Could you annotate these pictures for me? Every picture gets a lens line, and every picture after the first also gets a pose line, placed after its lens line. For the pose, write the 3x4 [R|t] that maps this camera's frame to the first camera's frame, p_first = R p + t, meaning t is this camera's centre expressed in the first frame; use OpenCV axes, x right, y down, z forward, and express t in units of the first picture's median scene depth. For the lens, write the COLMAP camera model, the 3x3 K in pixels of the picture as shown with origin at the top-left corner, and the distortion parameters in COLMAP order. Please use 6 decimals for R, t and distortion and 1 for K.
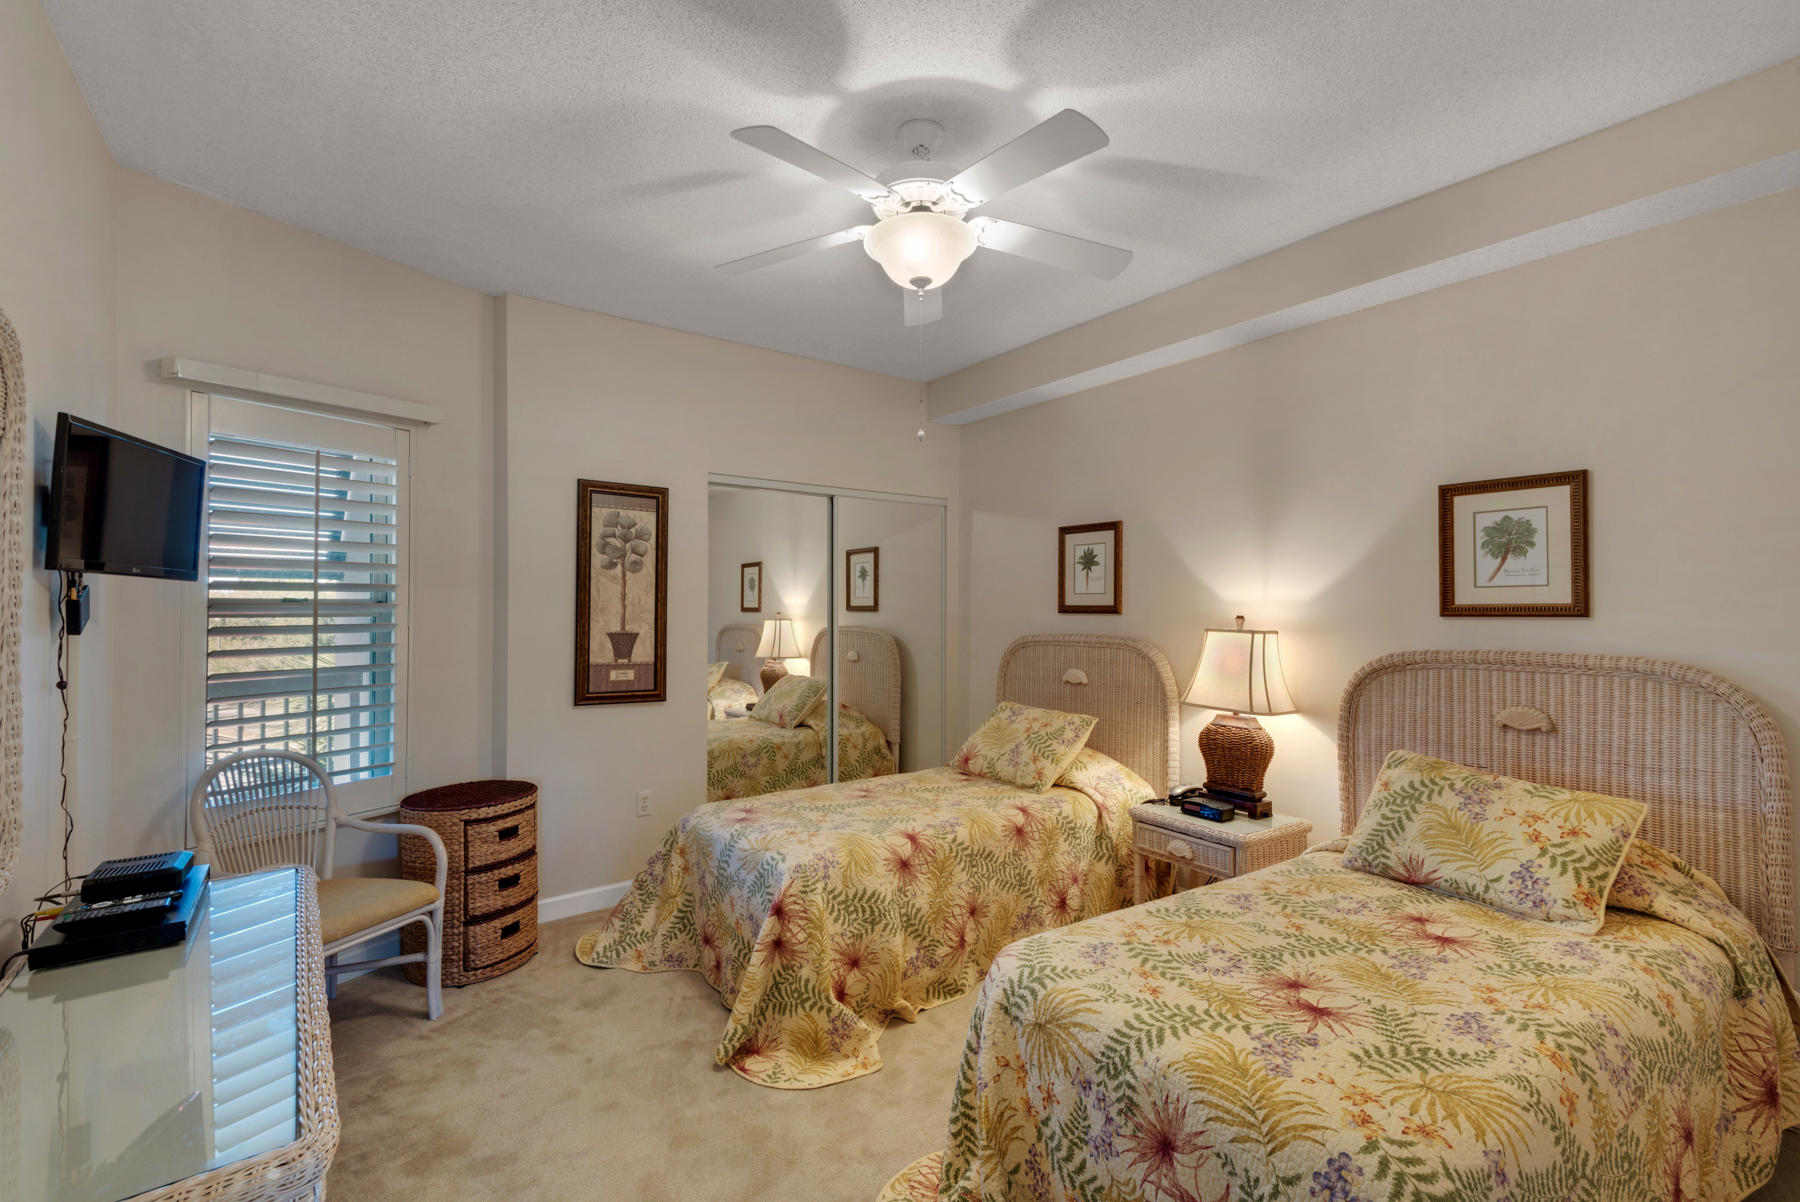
lens RADIAL K [[820.9, 0, 900.0], [0, 820.9, 601.0], [0, 0, 1]] dist [0.055597, -0.036687]
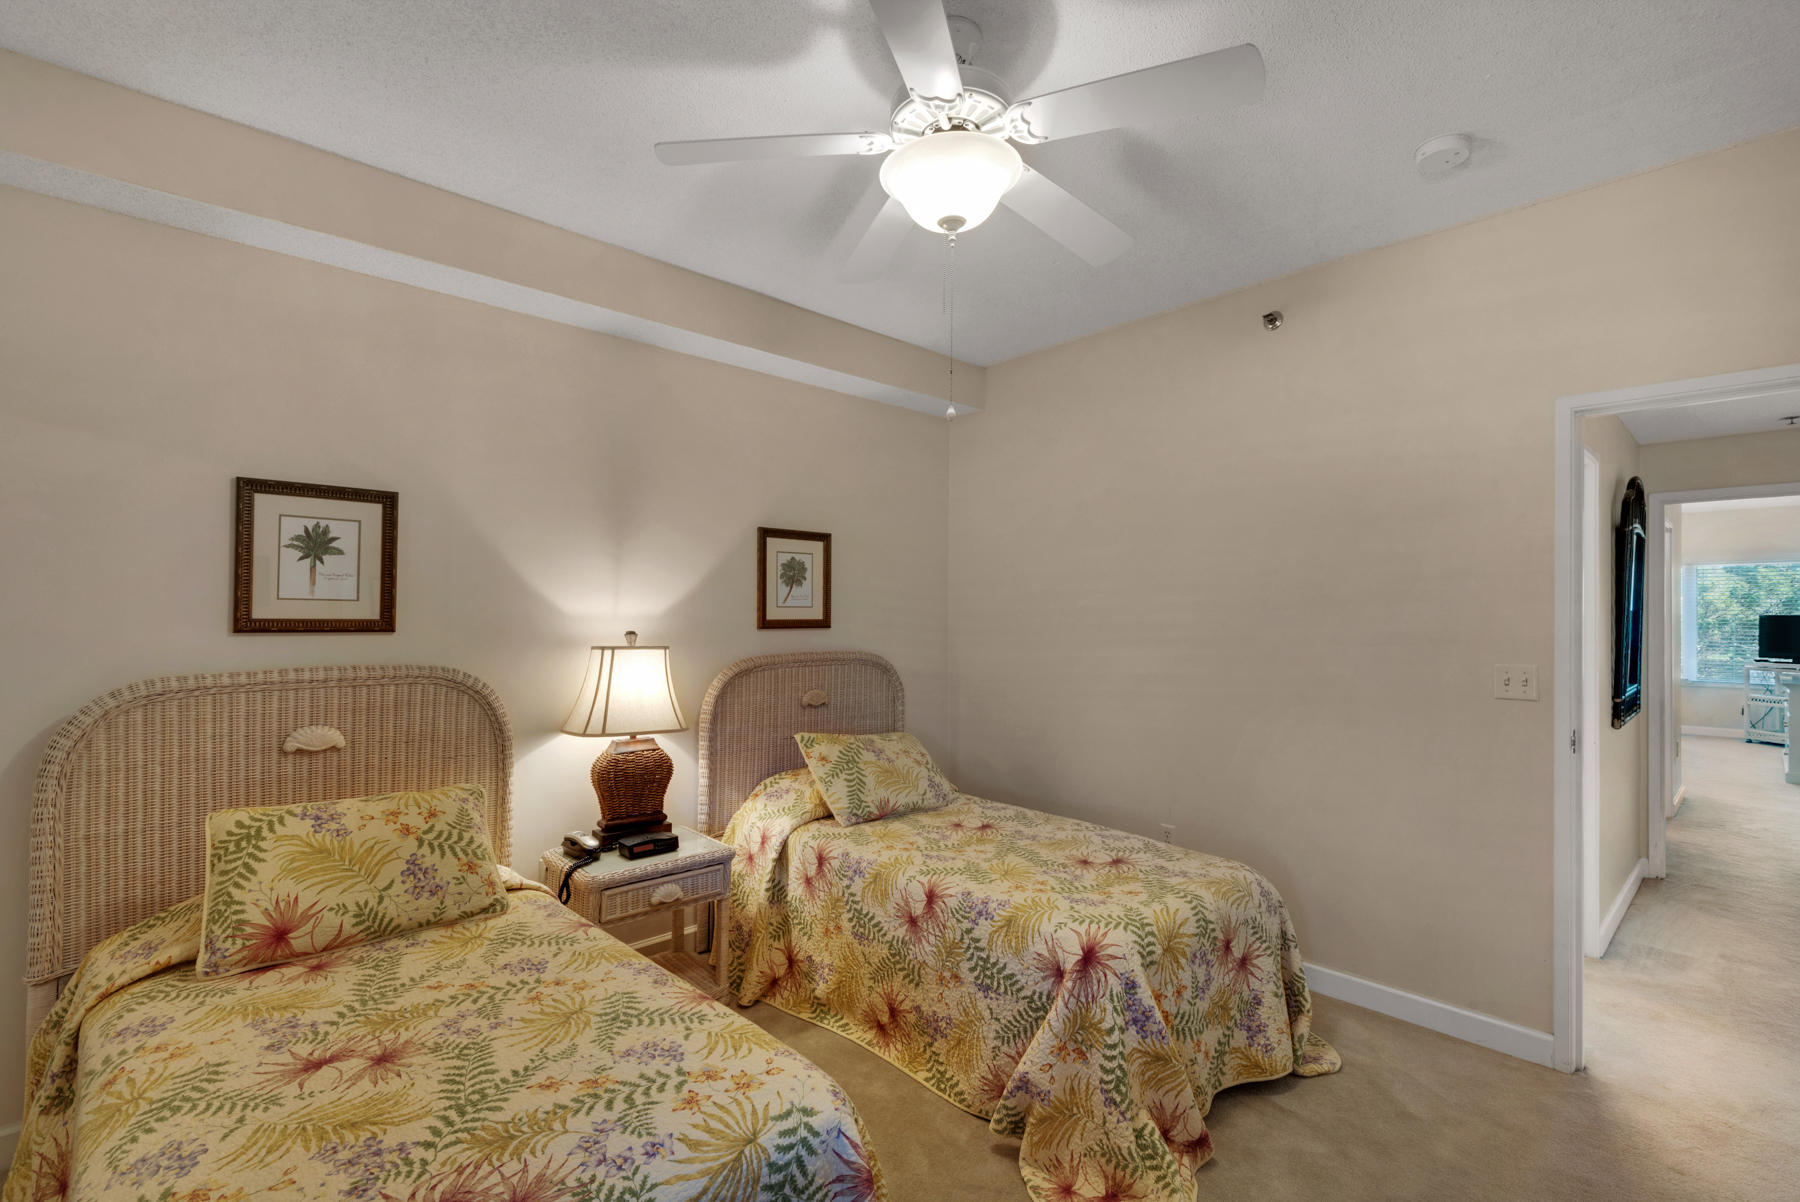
lens RADIAL K [[820.9, 0, 900.0], [0, 820.9, 601.0], [0, 0, 1]] dist [0.055597, -0.036687]
pose [[-0.138016, 0.021380, 0.990199, -0.568512], [-0.010102, 0.999685, -0.022993, 0.002506], [-0.990378, -0.013176, -0.137756, 0.854797]]
